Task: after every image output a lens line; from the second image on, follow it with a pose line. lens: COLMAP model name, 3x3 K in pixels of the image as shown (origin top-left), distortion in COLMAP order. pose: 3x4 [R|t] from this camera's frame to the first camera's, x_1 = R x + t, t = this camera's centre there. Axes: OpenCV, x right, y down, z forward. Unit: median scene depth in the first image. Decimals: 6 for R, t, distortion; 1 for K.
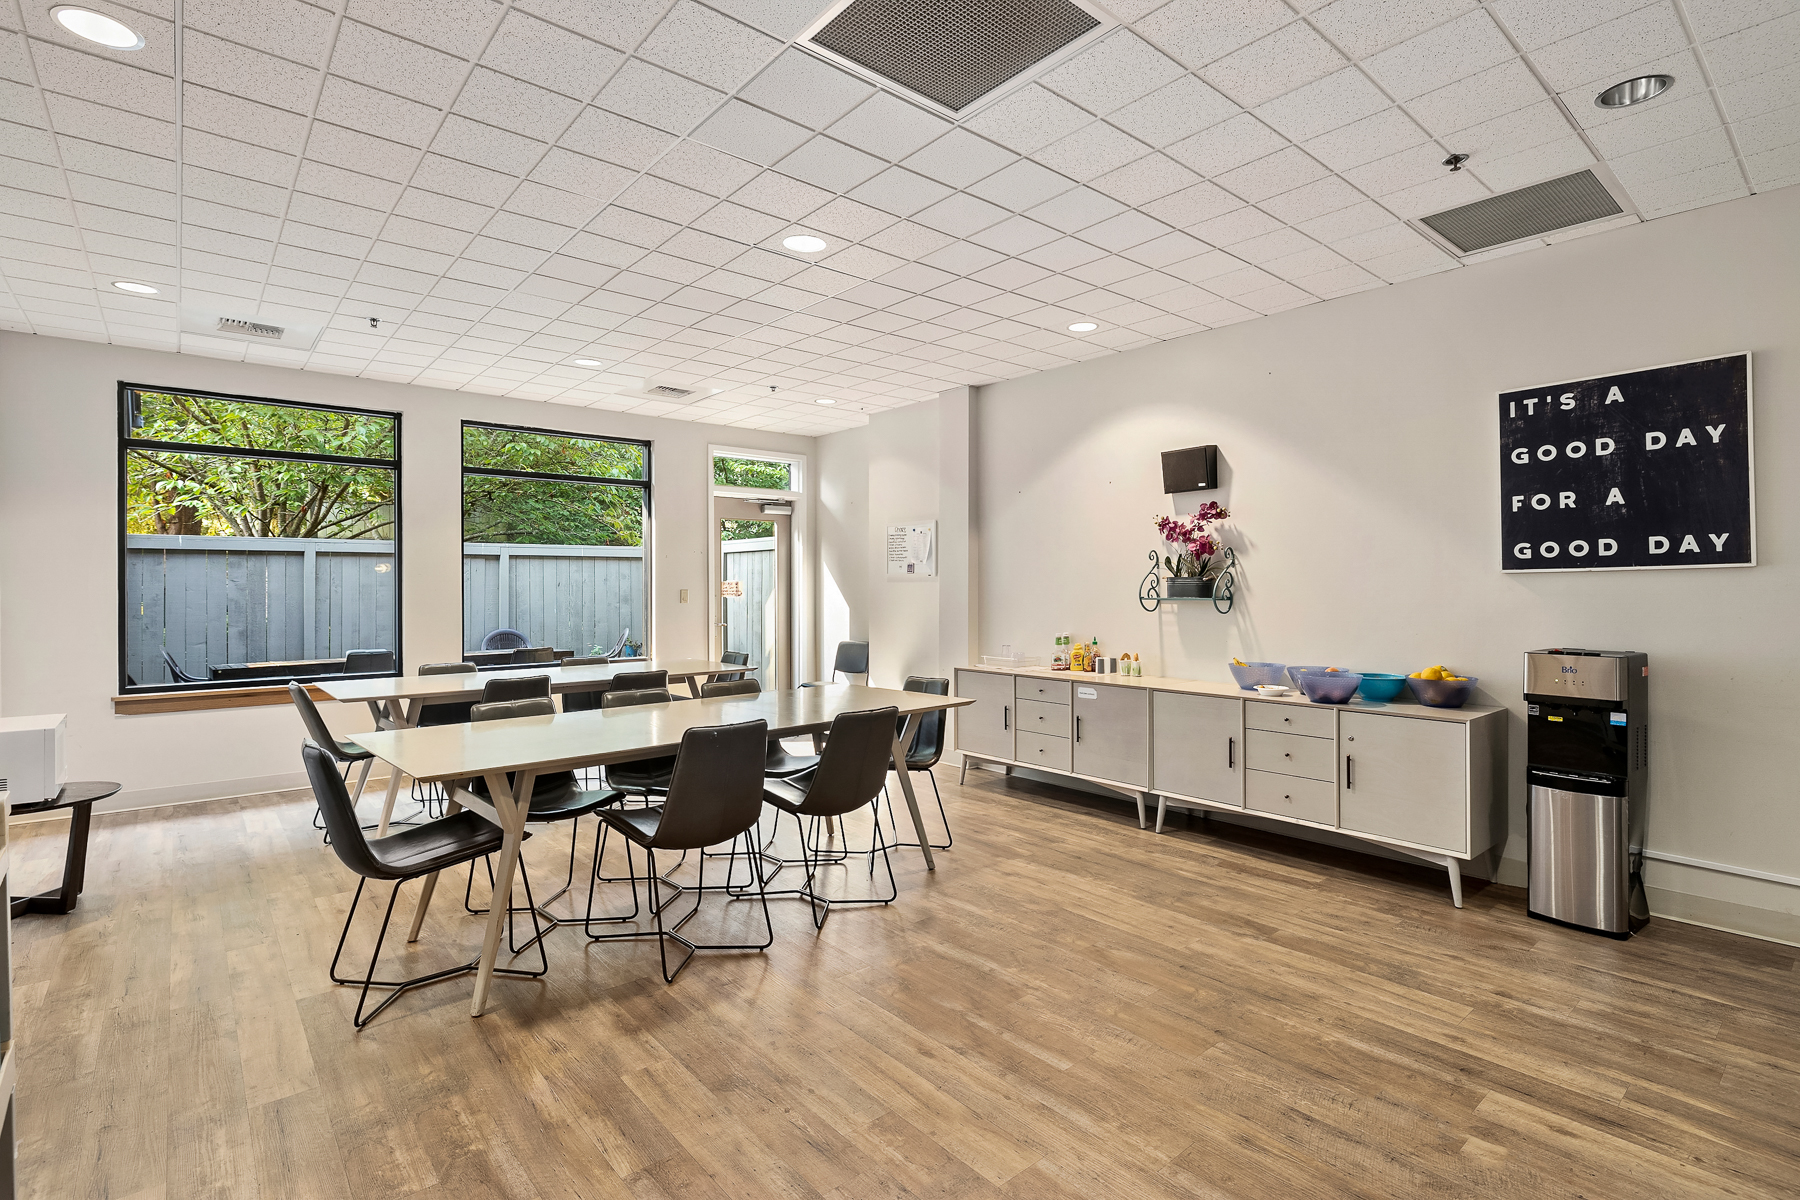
lens RADIAL K [[853.7, 0, 900.0], [0, 853.7, 600.0], [0, 0, 1]] dist [-0.003105, 0.000960]
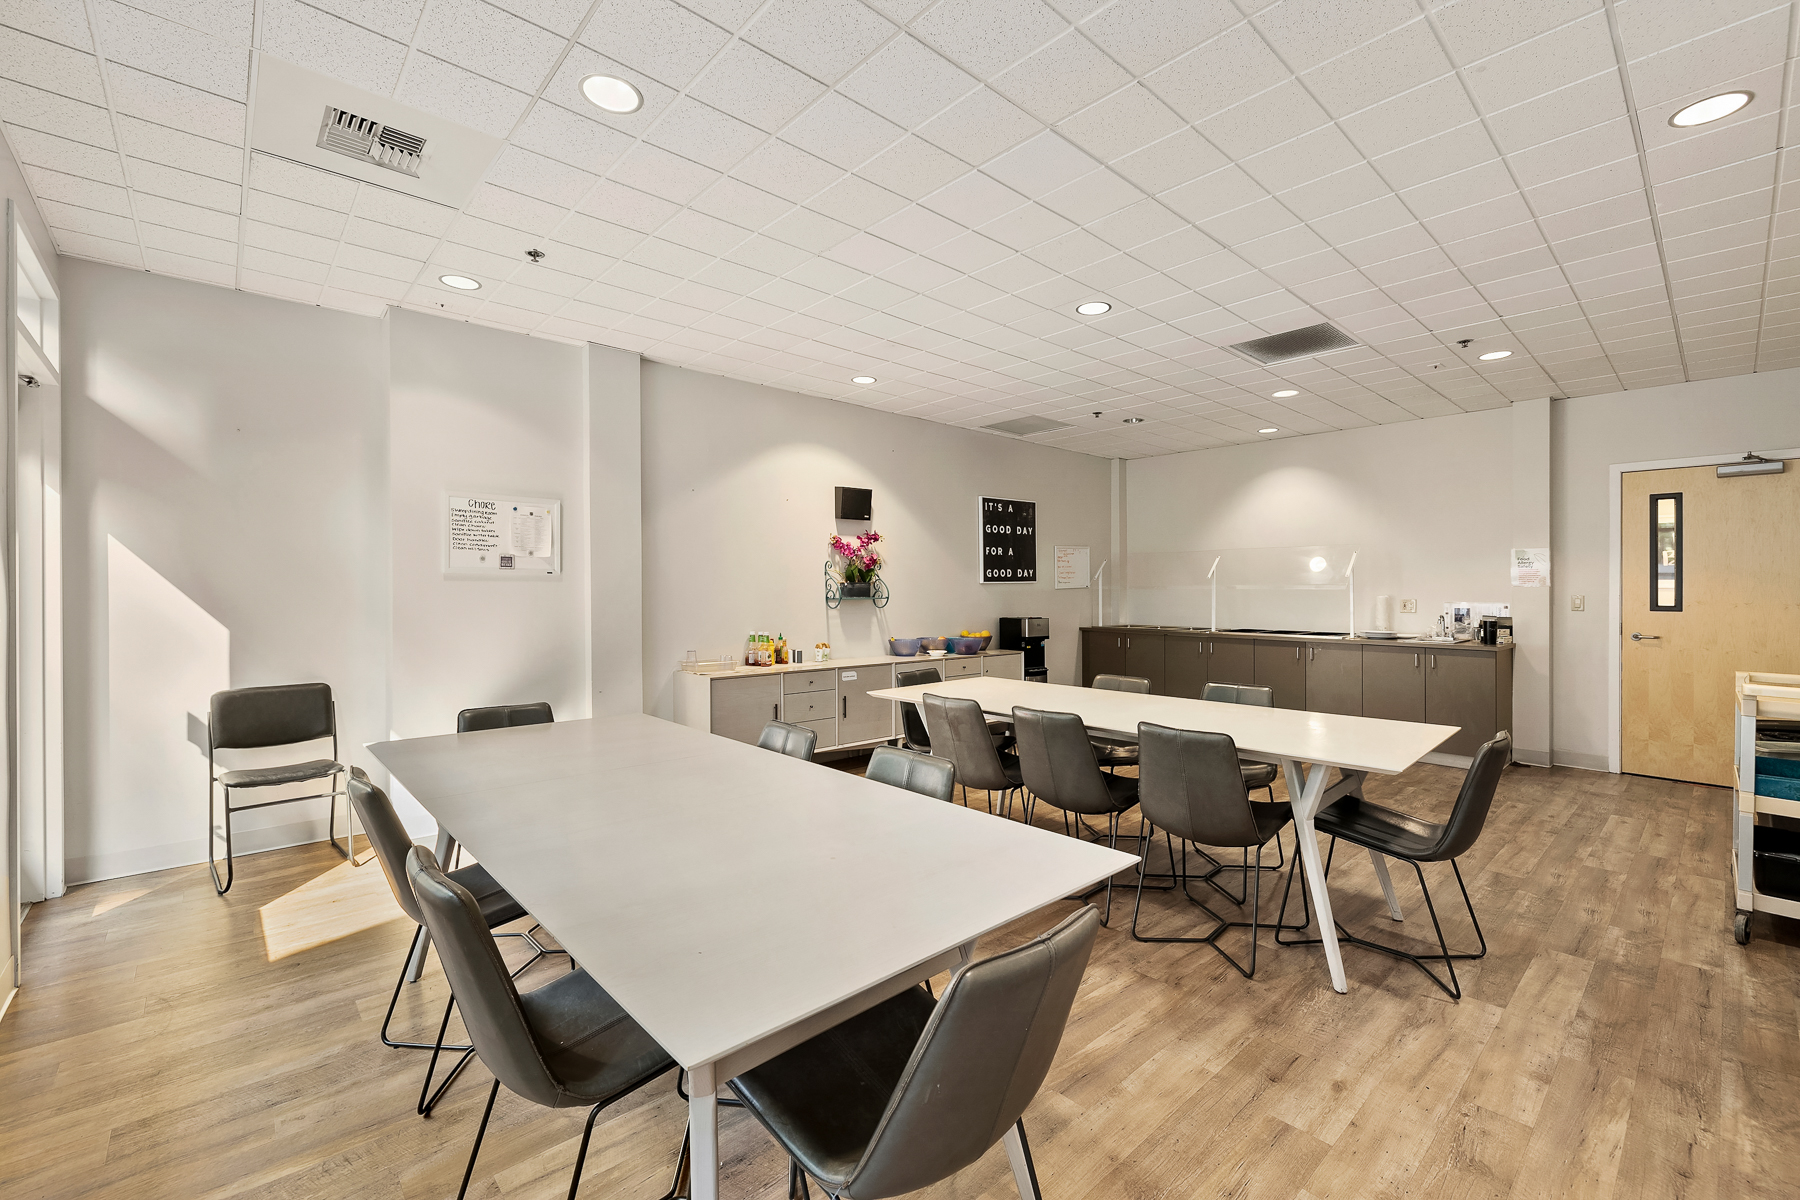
lens RADIAL K [[758.6, 0, 900.0], [0, 758.6, 600.0], [0, 0, 1]] dist [-0.000659, -0.000250]
pose [[-0.034477, -0.011783, 0.999336, -1.175756], [0.012695, 0.999845, 0.012227, -0.016774], [-0.999325, 0.013108, -0.034322, 1.302893]]
